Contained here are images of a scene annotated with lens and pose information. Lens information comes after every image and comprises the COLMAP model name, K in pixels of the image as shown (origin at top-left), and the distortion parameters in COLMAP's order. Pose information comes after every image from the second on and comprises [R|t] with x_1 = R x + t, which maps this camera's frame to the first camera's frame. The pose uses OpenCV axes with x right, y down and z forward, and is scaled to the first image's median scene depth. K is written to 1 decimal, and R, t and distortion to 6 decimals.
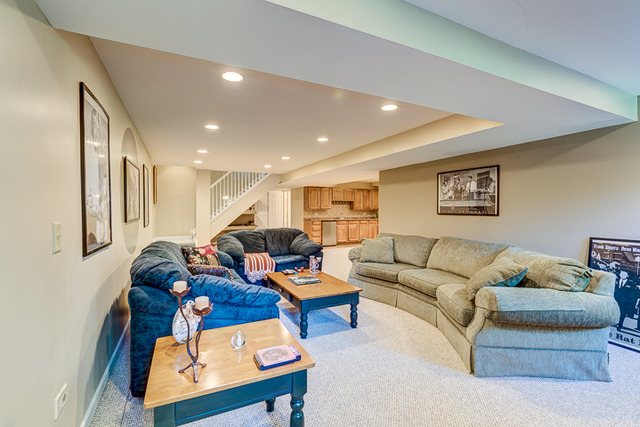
lens RADIAL K [[282.5, 0, 320.0], [0, 282.5, 213.5], [0, 0, 1]] dist [0.000311, 0.000107]
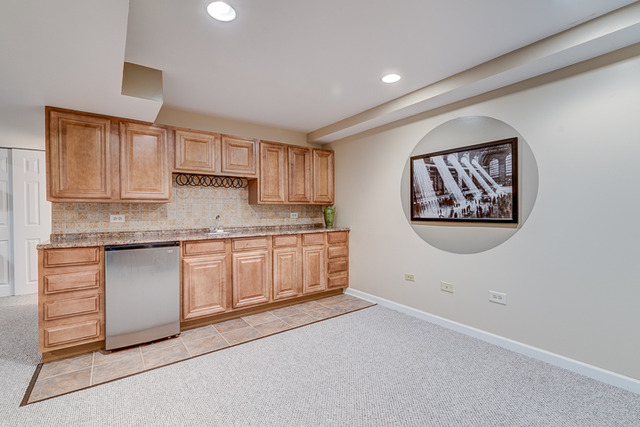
lens RADIAL K [[282.5, 0, 320.0], [0, 282.5, 213.5], [0, 0, 1]] dist [0.000311, 0.000107]
pose [[0.986168, -0.007310, 0.165587, 0.135443], [0.008131, 0.999958, -0.004279, 0.000124], [-0.165549, 0.005567, 0.986186, 0.653391]]
